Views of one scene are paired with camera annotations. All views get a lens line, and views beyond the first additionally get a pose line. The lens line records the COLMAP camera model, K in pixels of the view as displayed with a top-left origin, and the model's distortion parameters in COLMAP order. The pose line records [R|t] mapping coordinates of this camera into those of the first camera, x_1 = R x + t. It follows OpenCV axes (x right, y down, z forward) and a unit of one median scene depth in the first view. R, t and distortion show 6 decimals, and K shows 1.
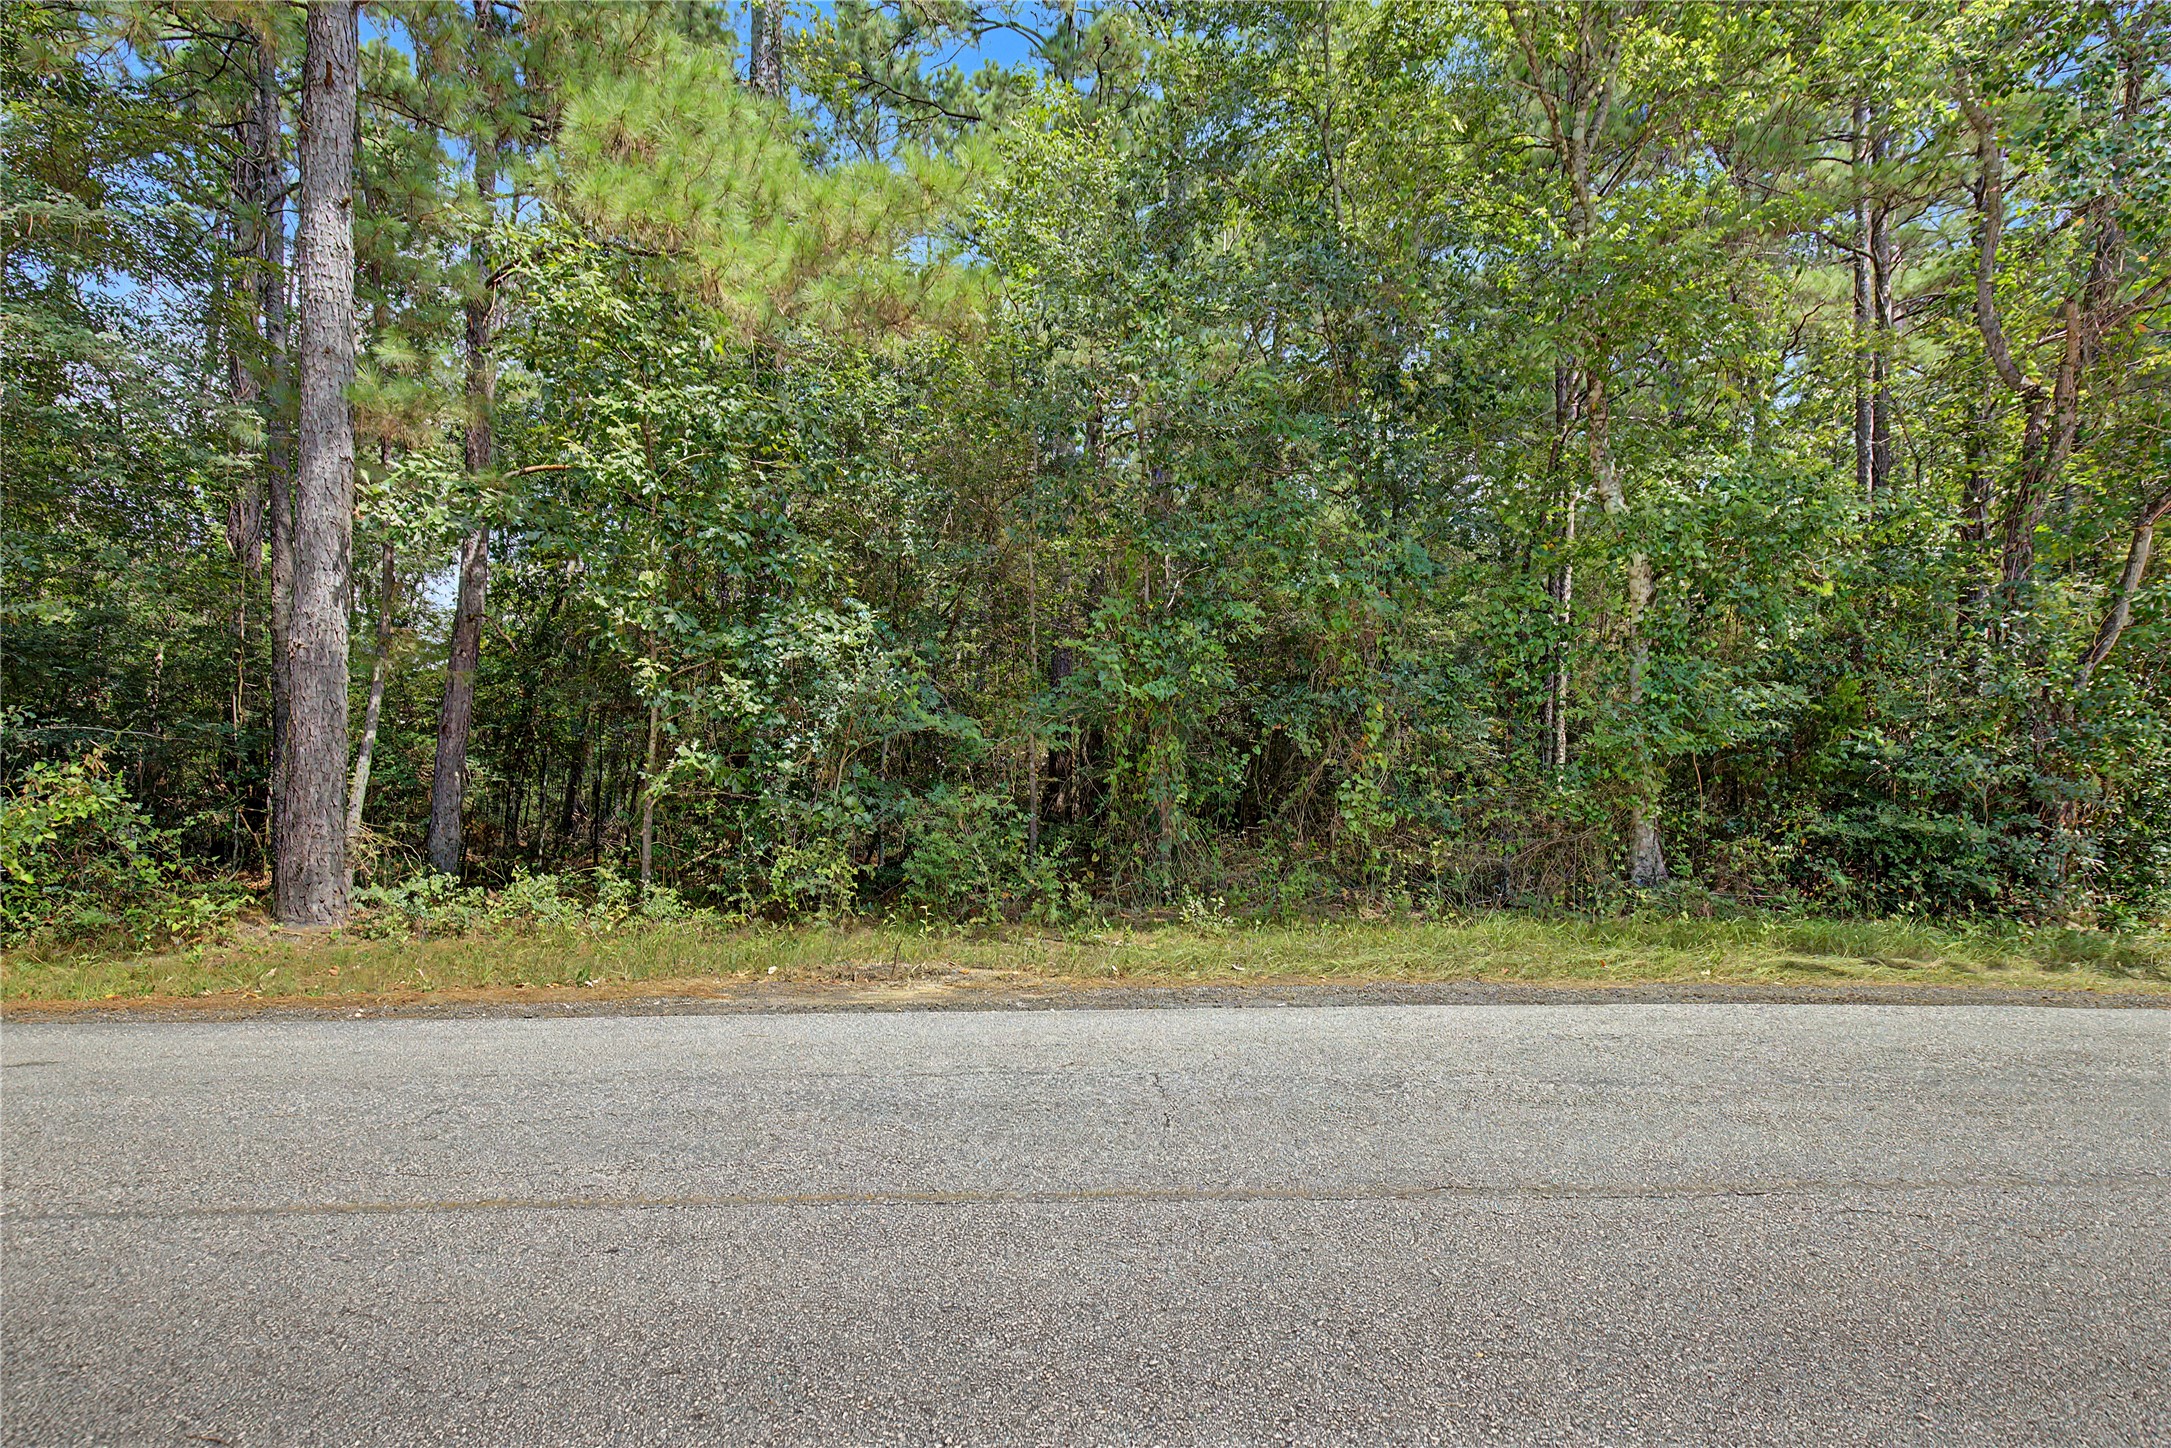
lens RADIAL K [[978.4, 0, 1081.4], [0, 978.4, 734.1], [0, 0, 1]] dist [-0.003877, -0.001130]
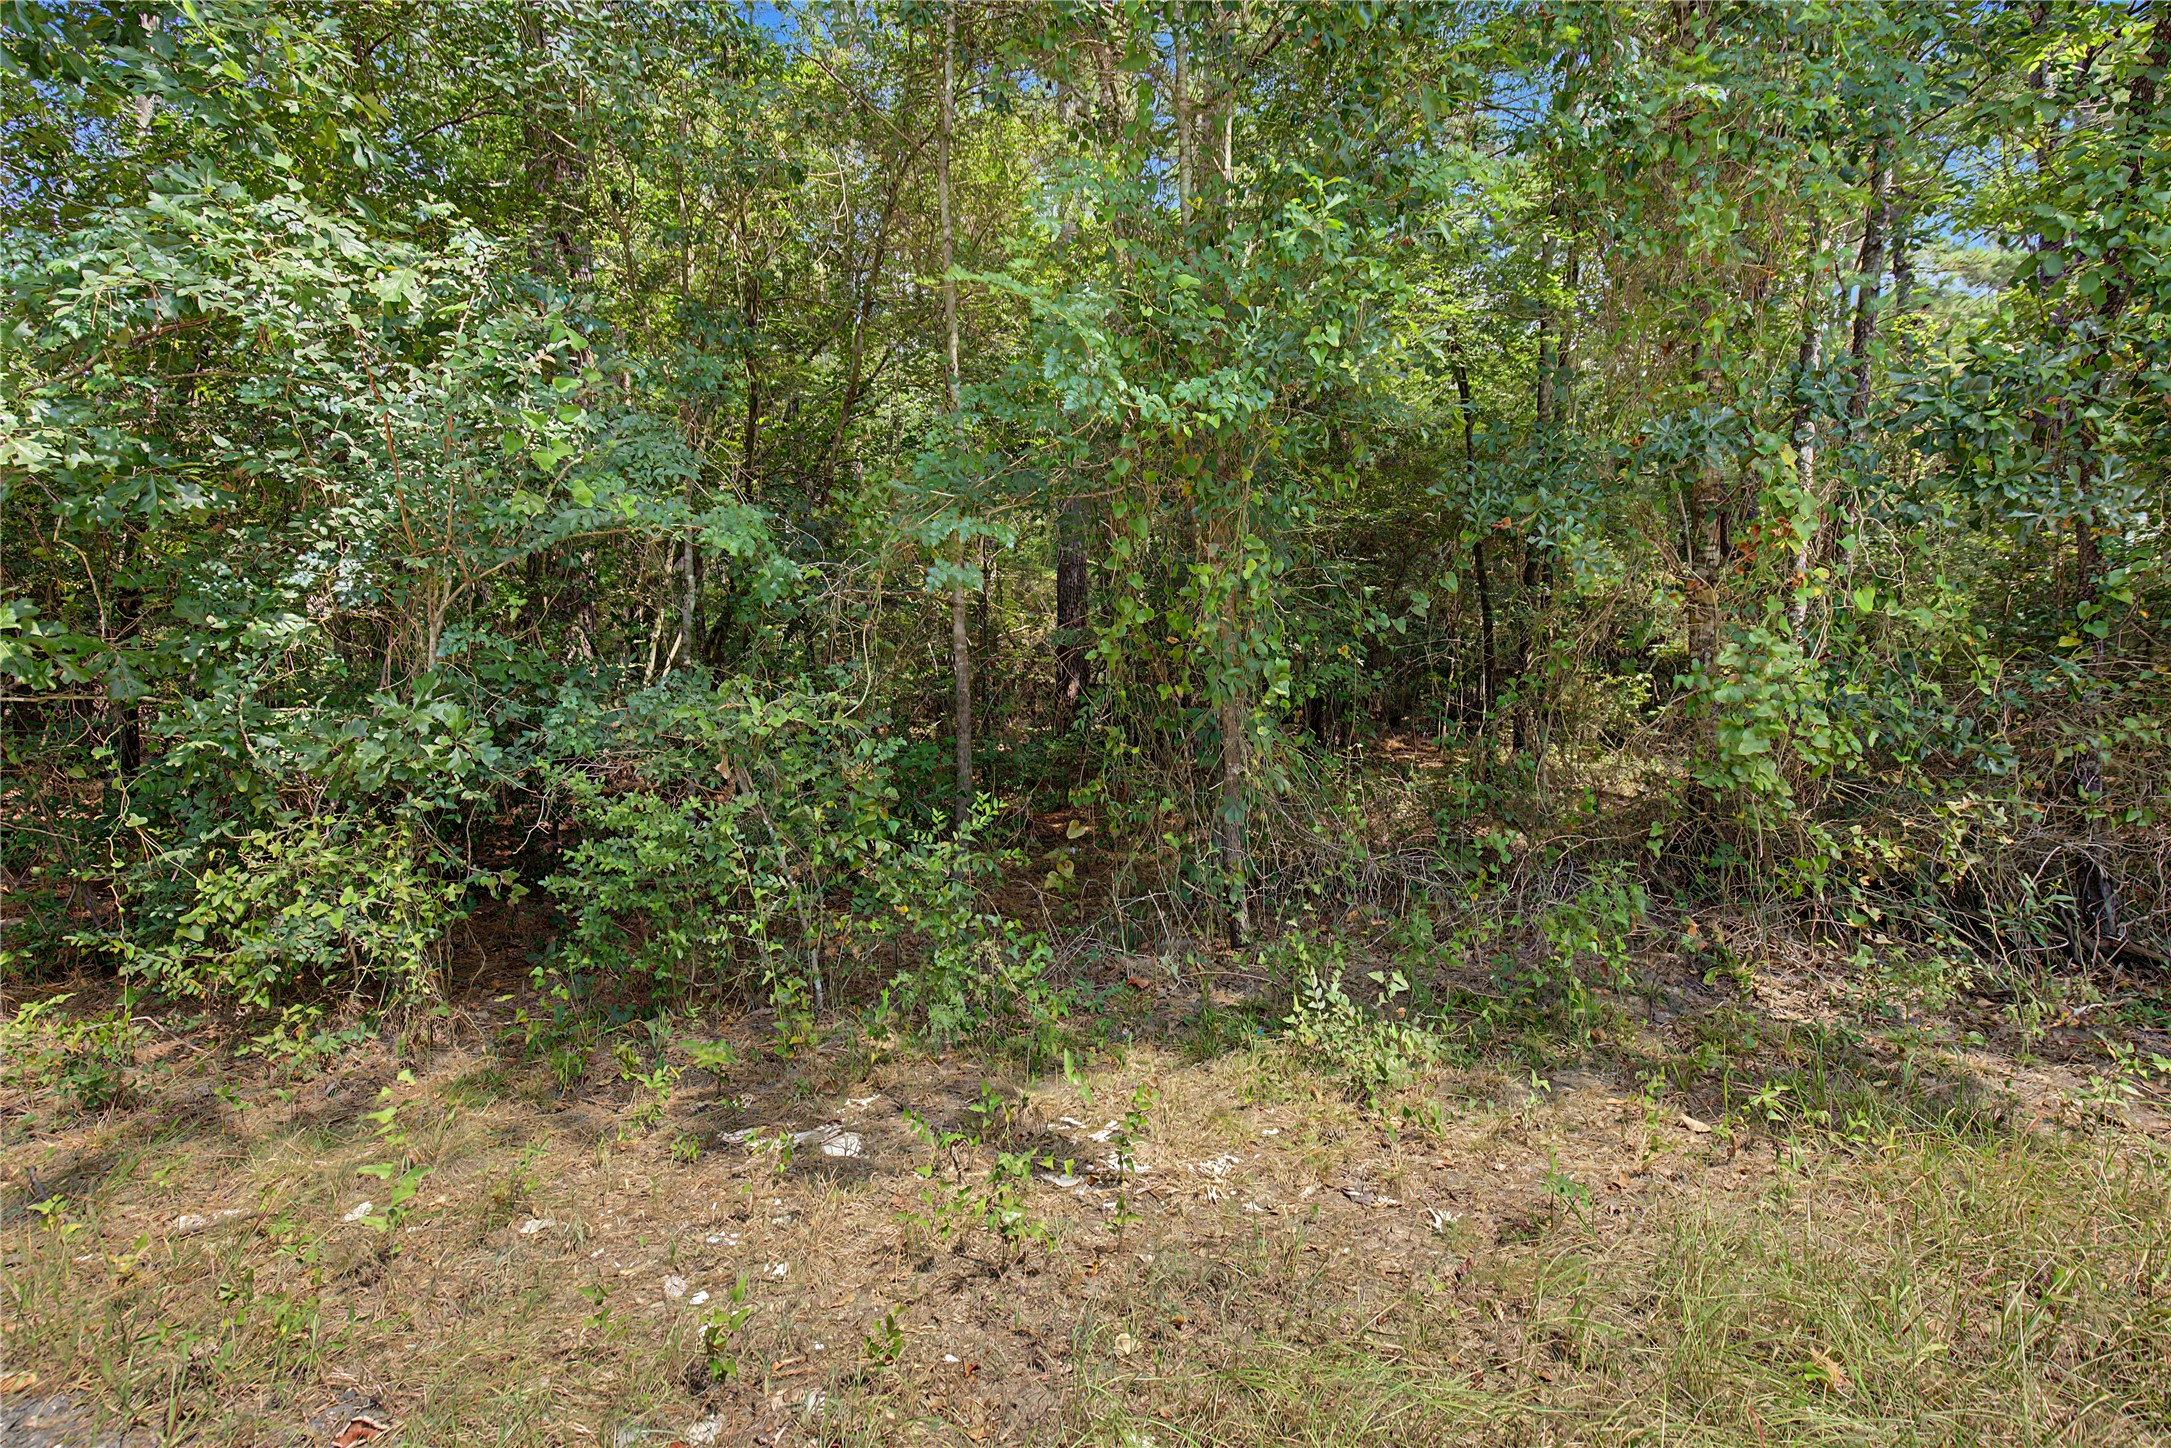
lens RADIAL K [[978.4, 0, 1097.2], [0, 978.4, 725.9], [0, 0, 1]] dist [-0.003877, -0.001130]
pose [[0.999179, -0.010124, -0.039227, 0.045263], [0.015119, 0.991502, 0.129207, 0.024926], [0.037586, -0.129694, 0.990841, 0.606218]]
